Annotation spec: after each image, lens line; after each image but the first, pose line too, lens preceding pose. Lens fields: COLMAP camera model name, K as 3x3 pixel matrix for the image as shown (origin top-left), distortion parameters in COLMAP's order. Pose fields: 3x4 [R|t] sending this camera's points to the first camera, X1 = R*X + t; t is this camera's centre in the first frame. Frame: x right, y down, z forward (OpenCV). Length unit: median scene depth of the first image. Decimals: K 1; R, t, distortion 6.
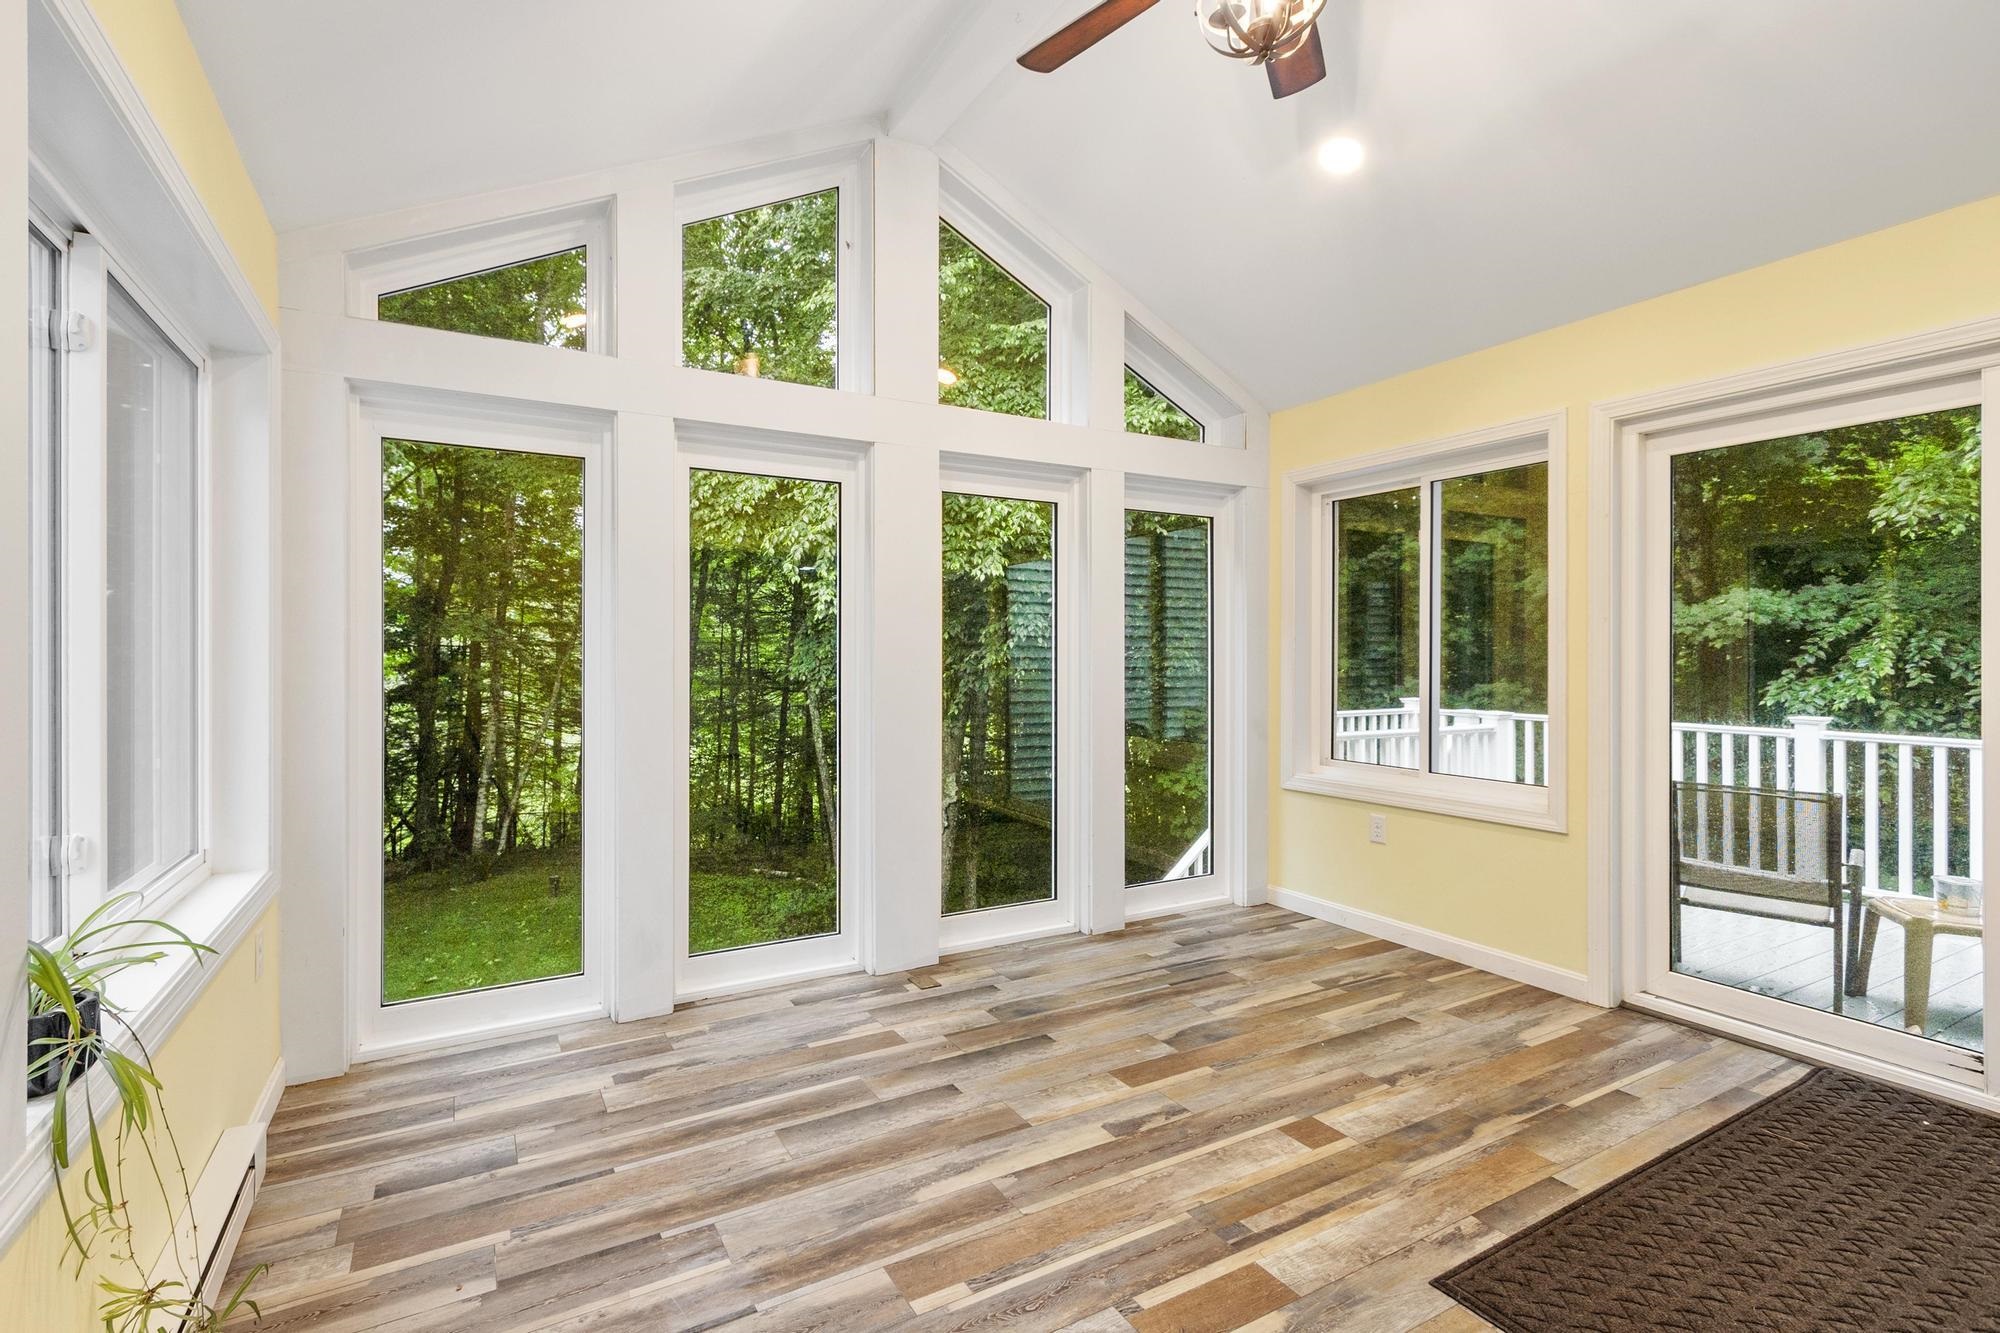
lens RADIAL K [[879.6, 0, 946.4], [0, 879.6, 676.5], [0, 0, 1]] dist [0.006544, -0.001734]
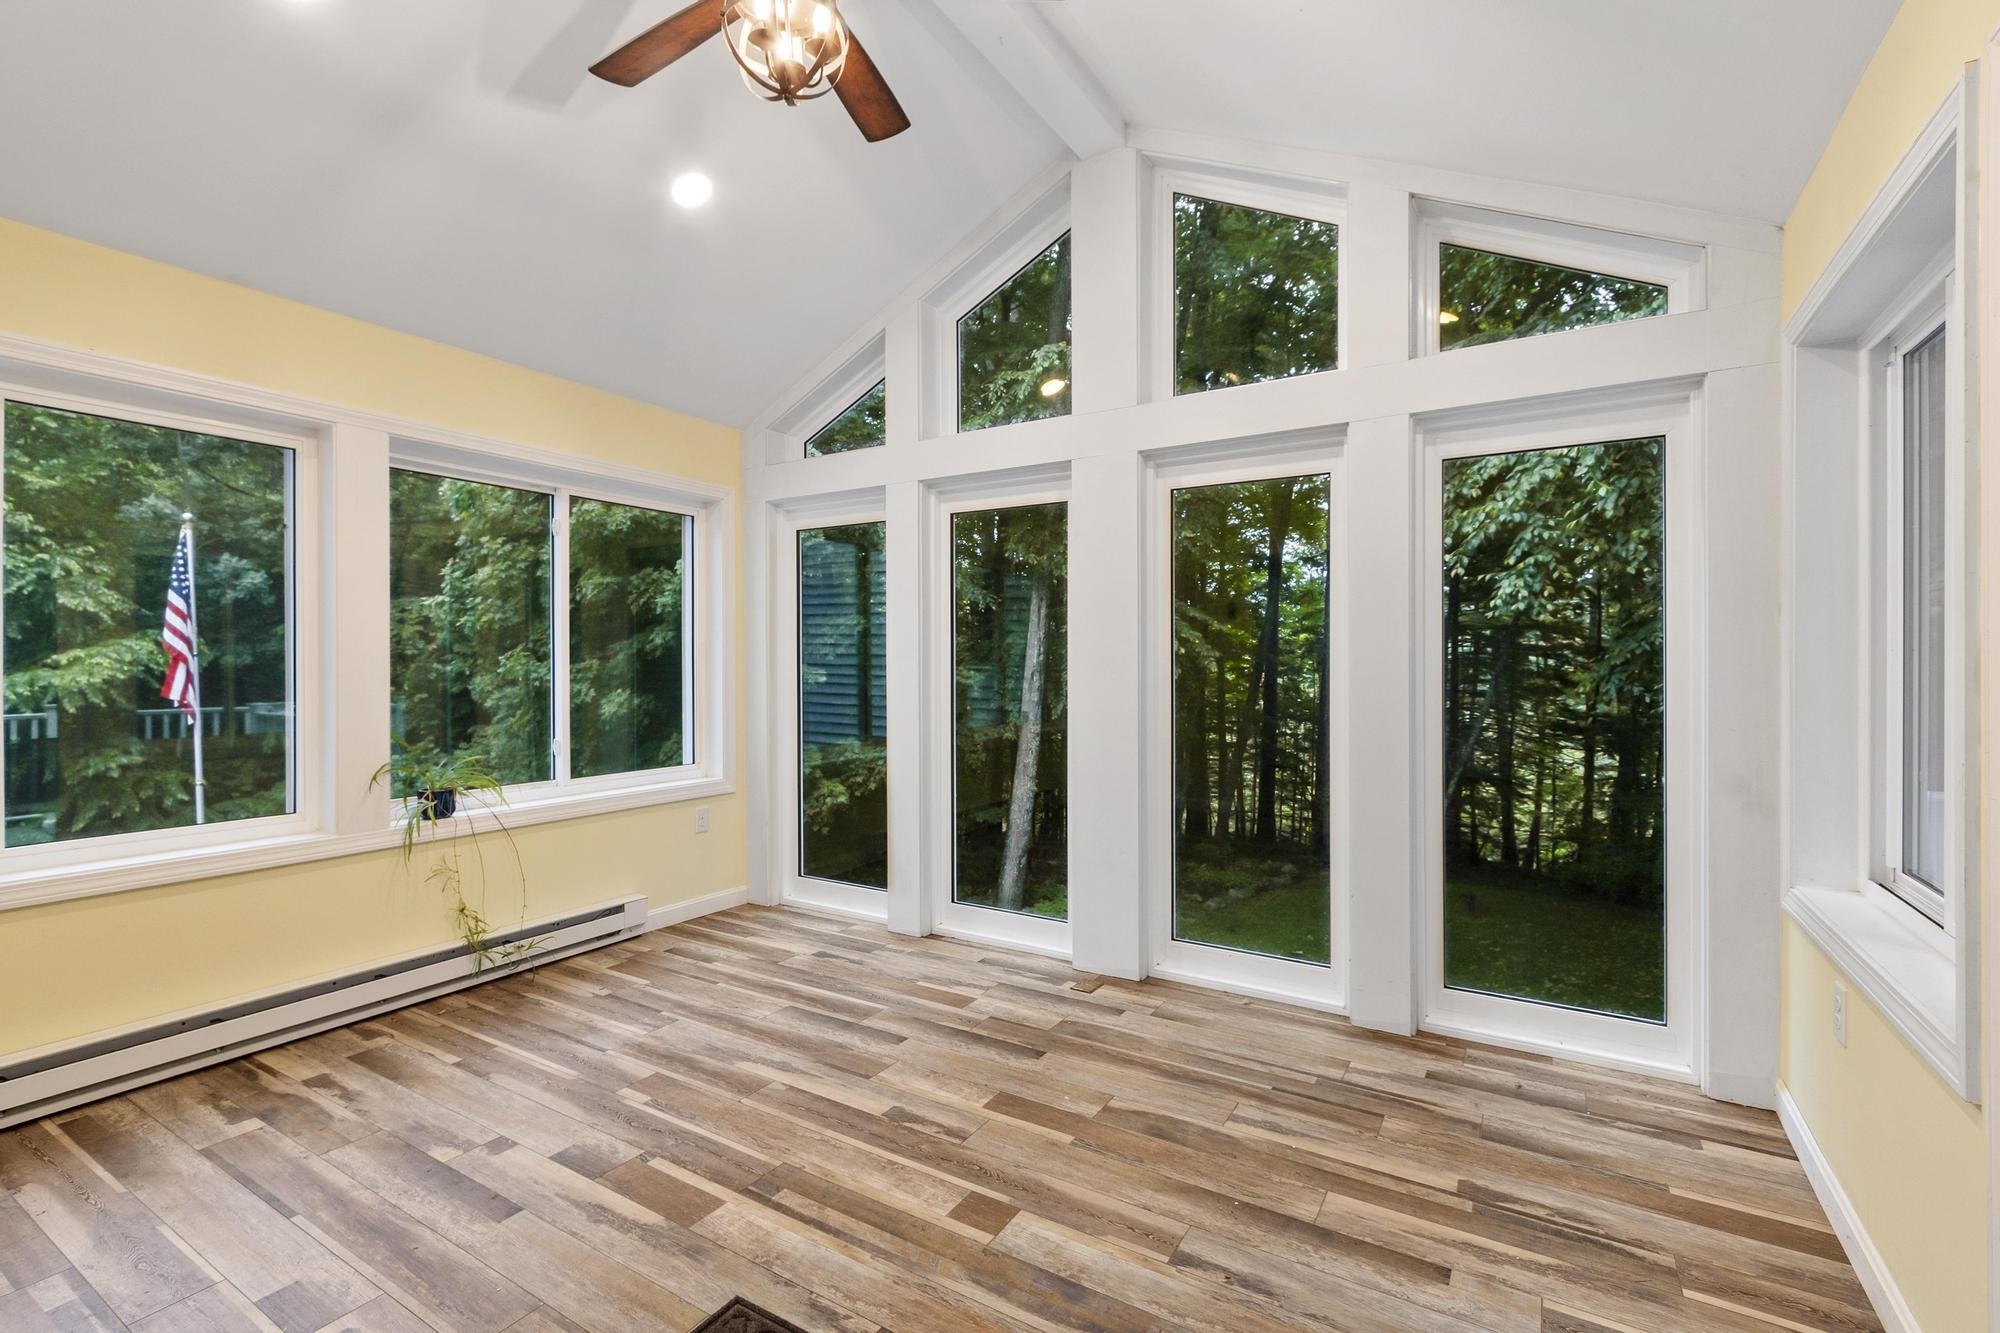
lens RADIAL K [[901.0, 0, 986.4], [0, 901.0, 666.0], [0, 0, 1]] dist [0.006795, -0.001531]
pose [[0.490903, 0.001269, -0.871213, 0.976398], [-0.017482, 0.999812, -0.008394, -0.012322], [0.871039, 0.019351, 0.490833, 0.454560]]
